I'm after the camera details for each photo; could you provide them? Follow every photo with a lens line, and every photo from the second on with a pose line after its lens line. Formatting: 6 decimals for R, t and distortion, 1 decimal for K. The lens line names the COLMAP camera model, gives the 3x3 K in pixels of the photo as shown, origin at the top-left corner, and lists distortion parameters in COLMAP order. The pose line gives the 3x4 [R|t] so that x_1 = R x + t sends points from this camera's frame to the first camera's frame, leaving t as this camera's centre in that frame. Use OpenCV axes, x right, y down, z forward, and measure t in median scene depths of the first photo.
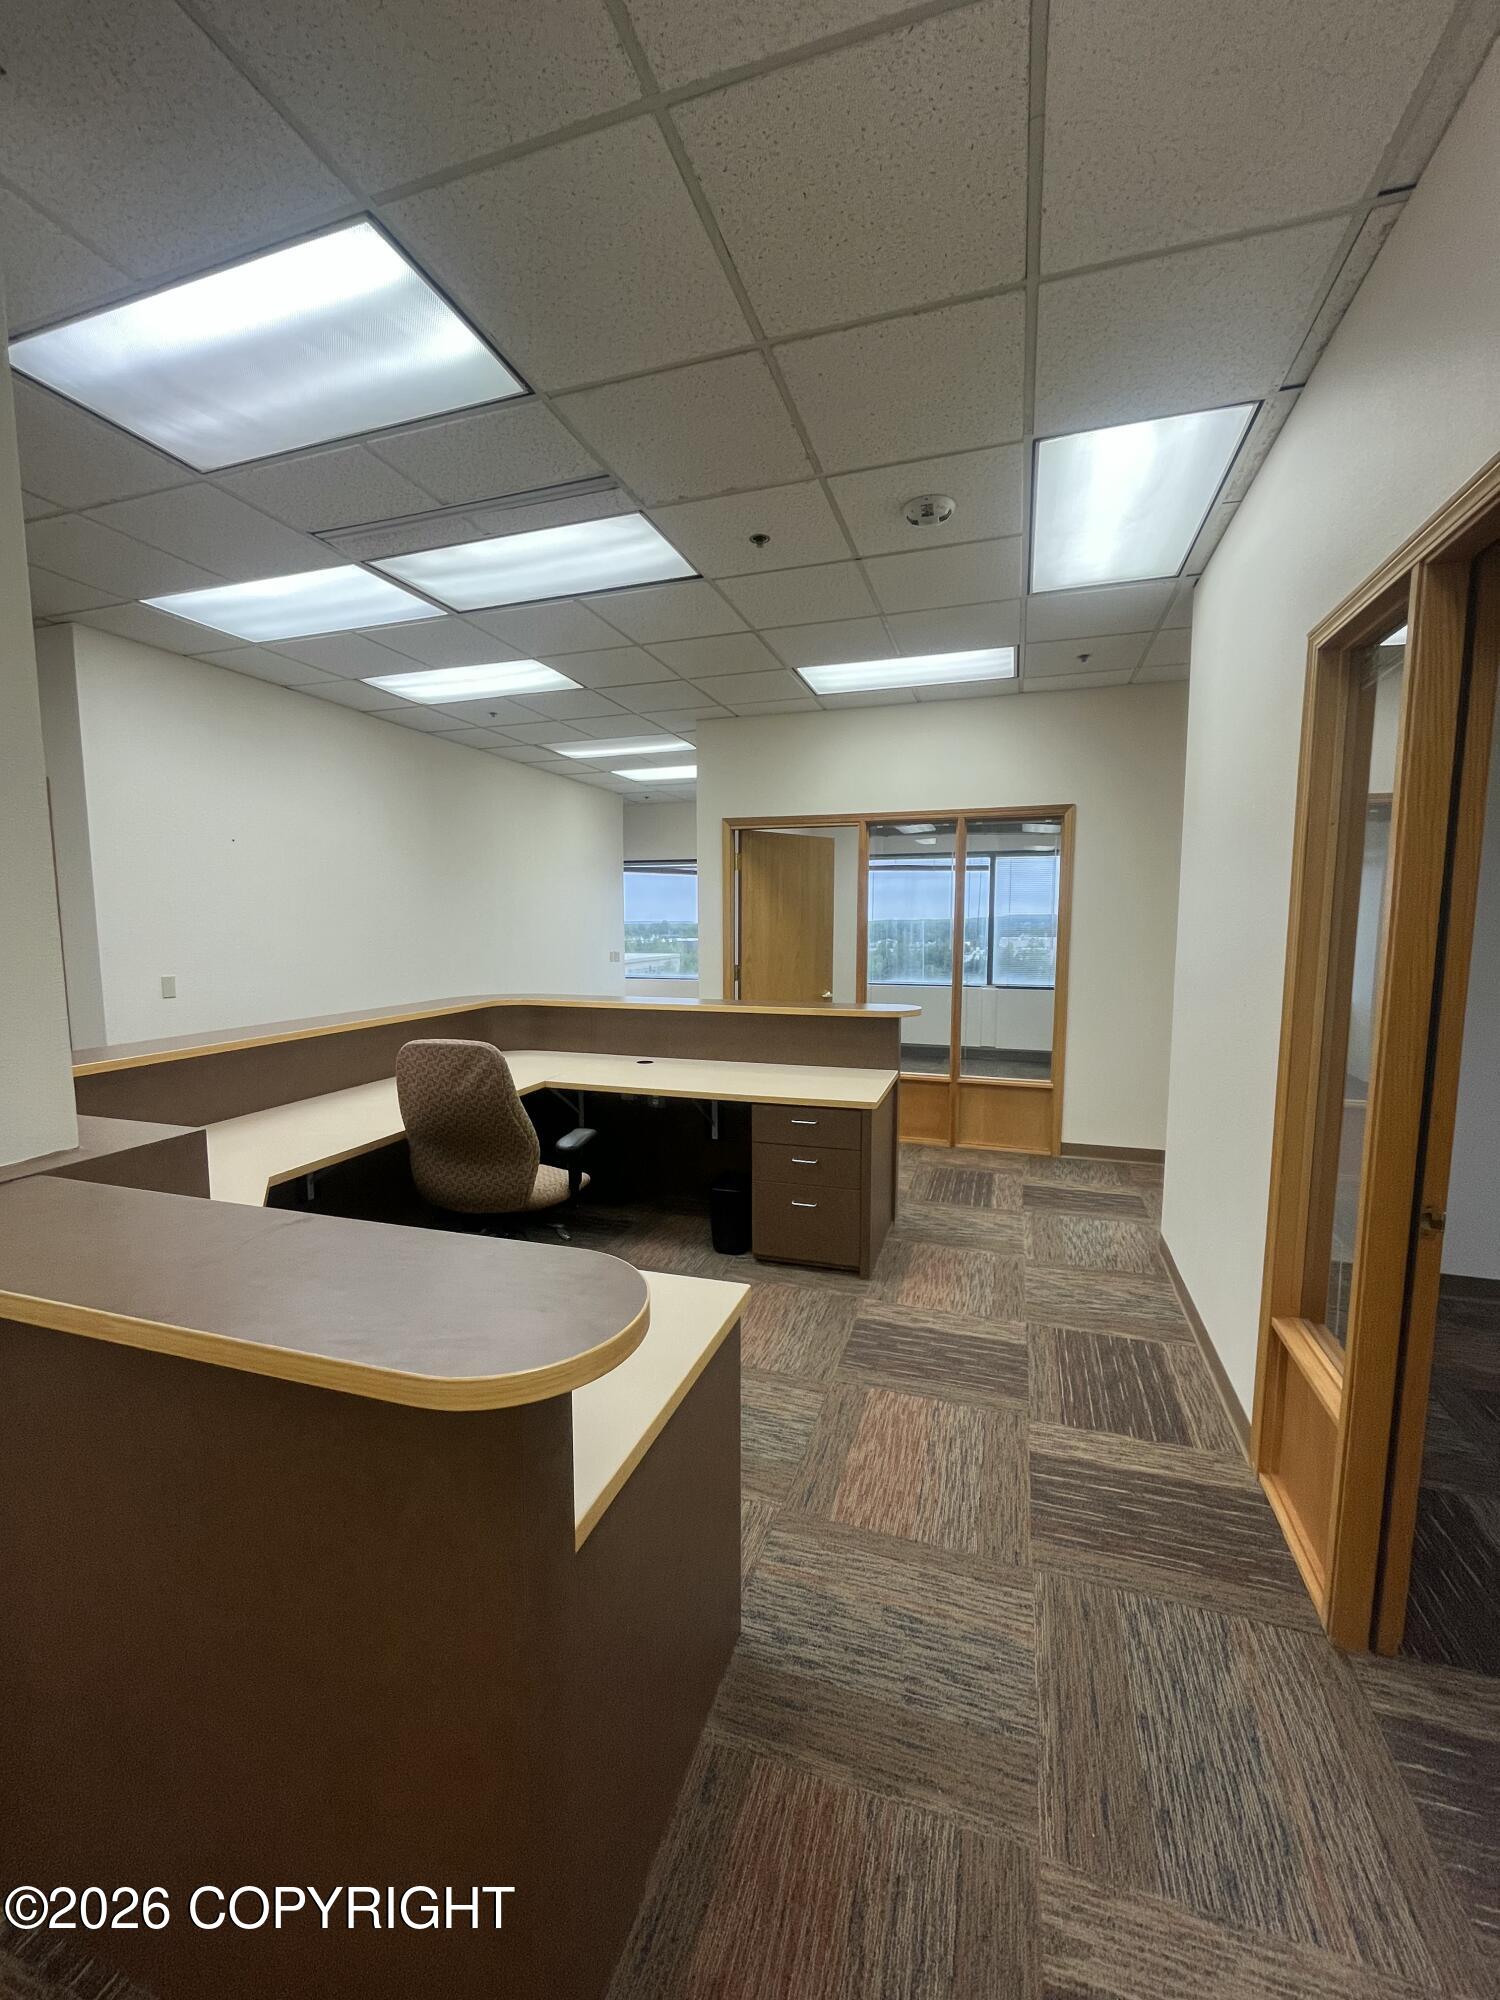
lens RADIAL K [[809.6, 0, 742.8], [0, 809.6, 1006.8], [0, 0, 1]] dist [0.000786, -0.000525]
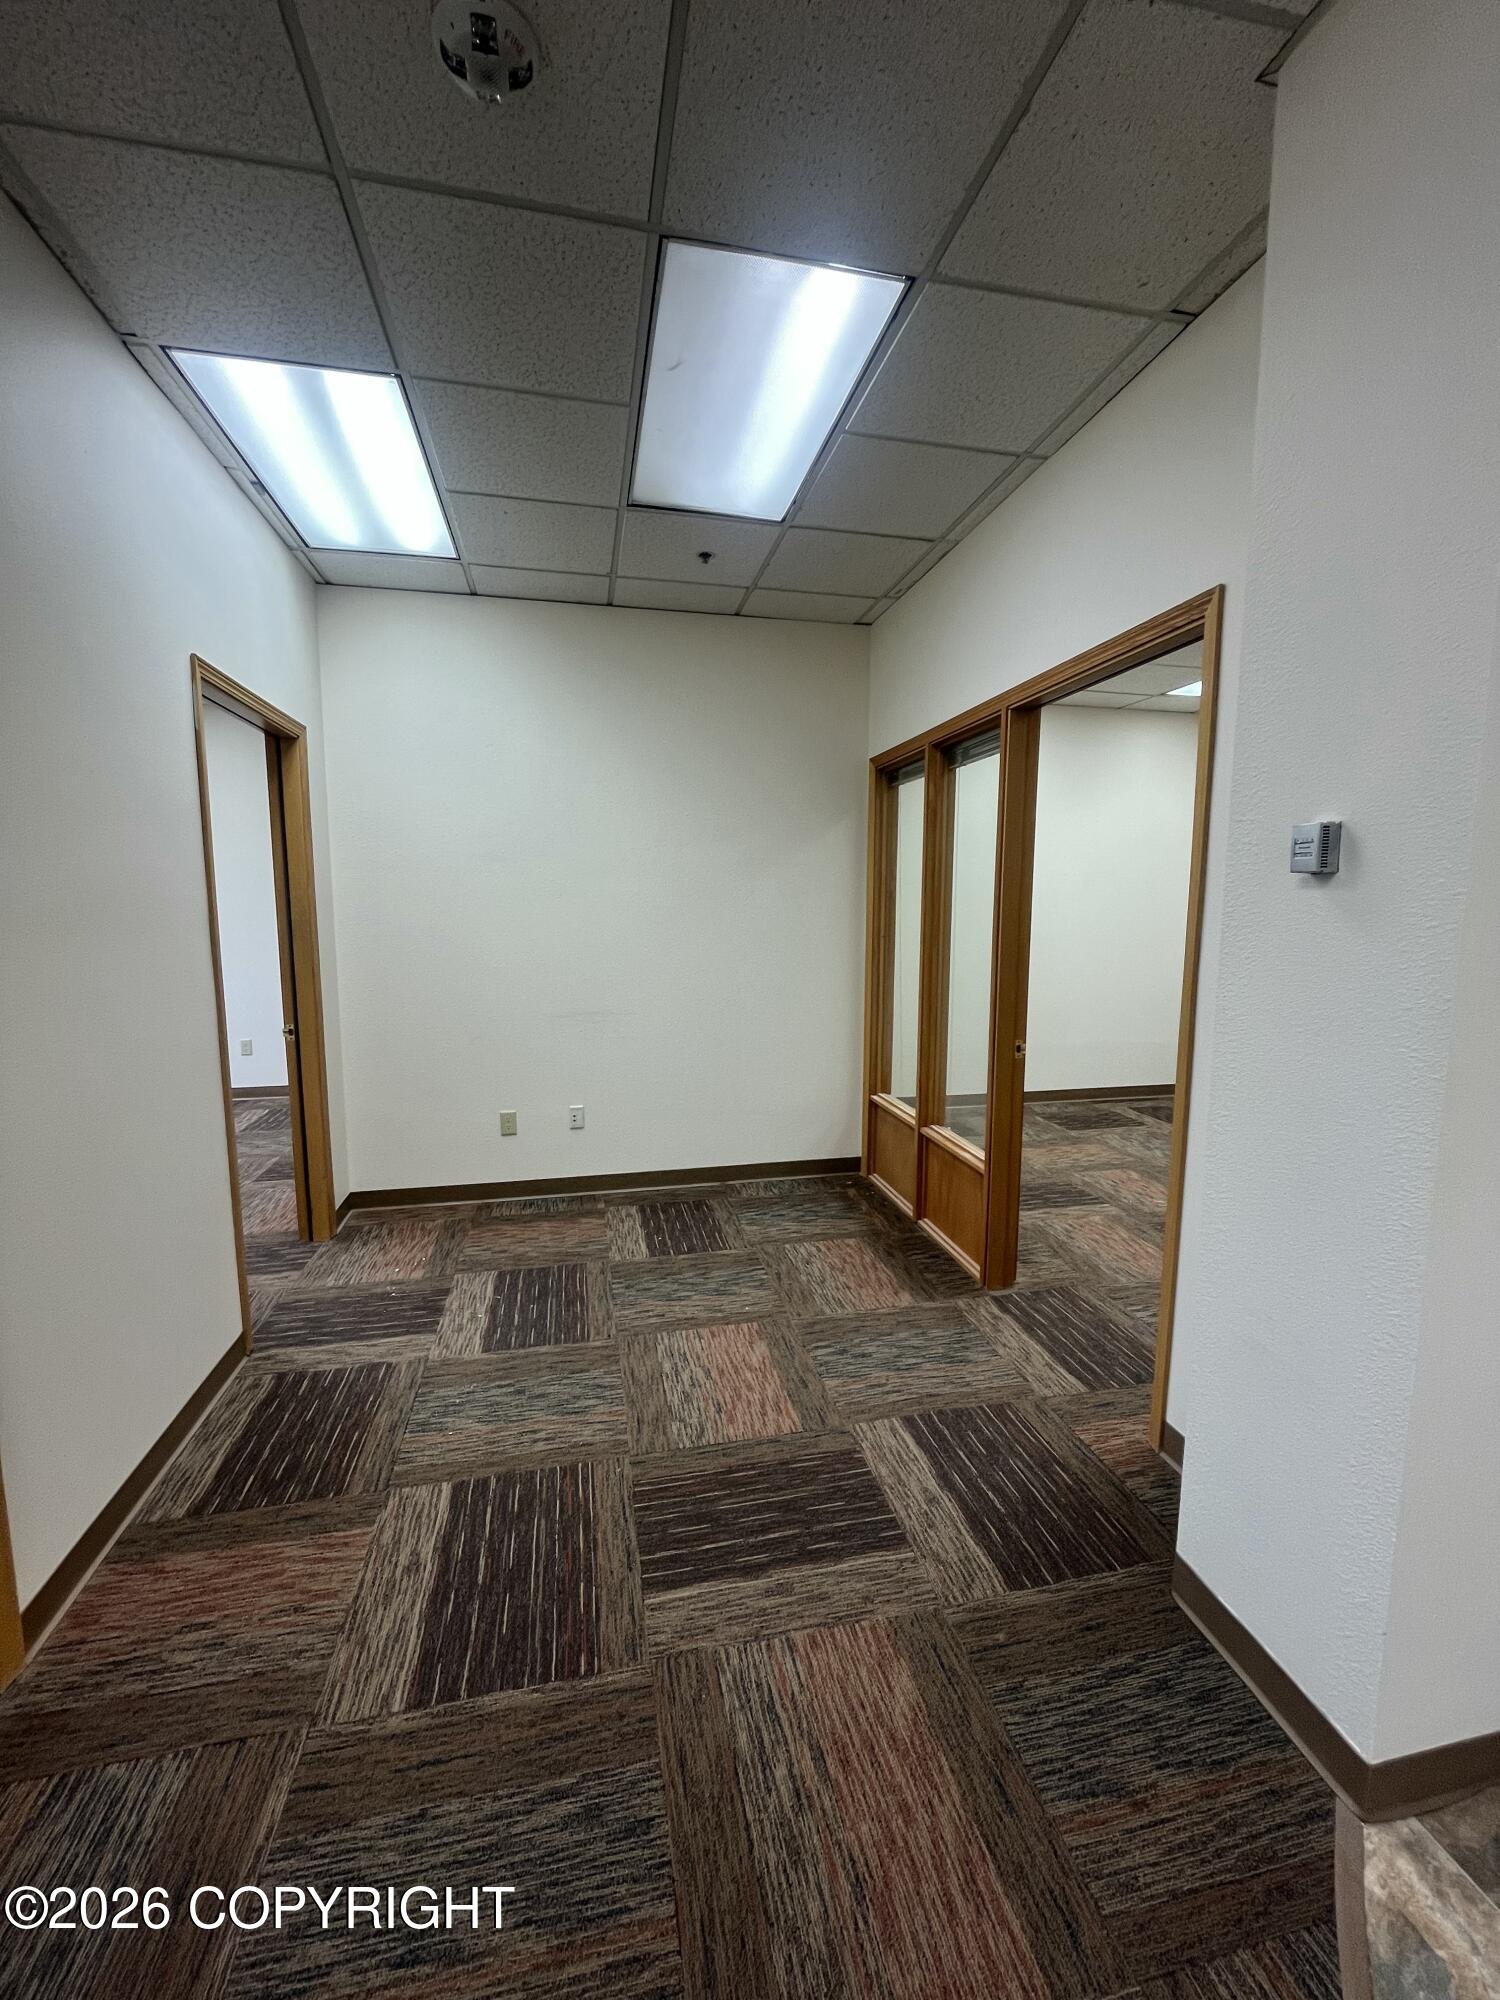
lens RADIAL K [[809.6, 0, 747.7], [0, 809.6, 1001.5], [0, 0, 1]] dist [0.000786, -0.000525]
pose [[-0.860293, 0.062070, -0.506007, 0.674773], [-0.053118, 0.976244, 0.210062, -0.171738], [0.507025, 0.207593, -0.836559, 1.750954]]
